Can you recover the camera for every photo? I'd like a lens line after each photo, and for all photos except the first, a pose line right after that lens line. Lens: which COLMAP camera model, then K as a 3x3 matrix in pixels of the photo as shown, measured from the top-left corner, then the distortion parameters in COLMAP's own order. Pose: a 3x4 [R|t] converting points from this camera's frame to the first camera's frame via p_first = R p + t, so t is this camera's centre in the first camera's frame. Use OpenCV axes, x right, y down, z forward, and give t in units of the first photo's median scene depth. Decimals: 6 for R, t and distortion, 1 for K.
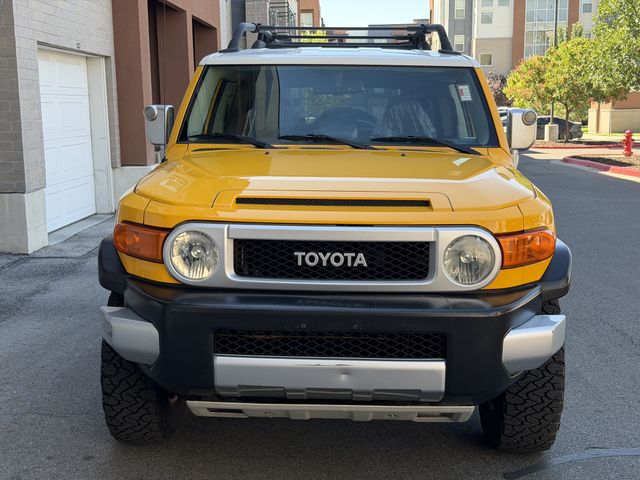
lens RADIAL K [[892.0, 0, 320.3], [0, 892.0, 240.8], [0, 0, 1]] dist [0.120129, 0.000000]
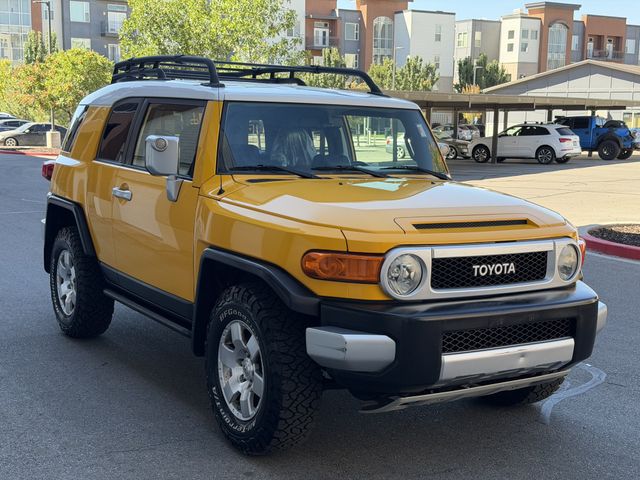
lens RADIAL K [[892.0, 0, 322.4], [0, 892.0, 237.6], [0, 0, 1]] dist [0.120129, 0.000000]
pose [[0.826601, -0.054578, 0.560136, -0.901174], [0.059326, 0.998191, 0.009713, -0.051242], [-0.559653, 0.025202, 0.828344, 0.076411]]
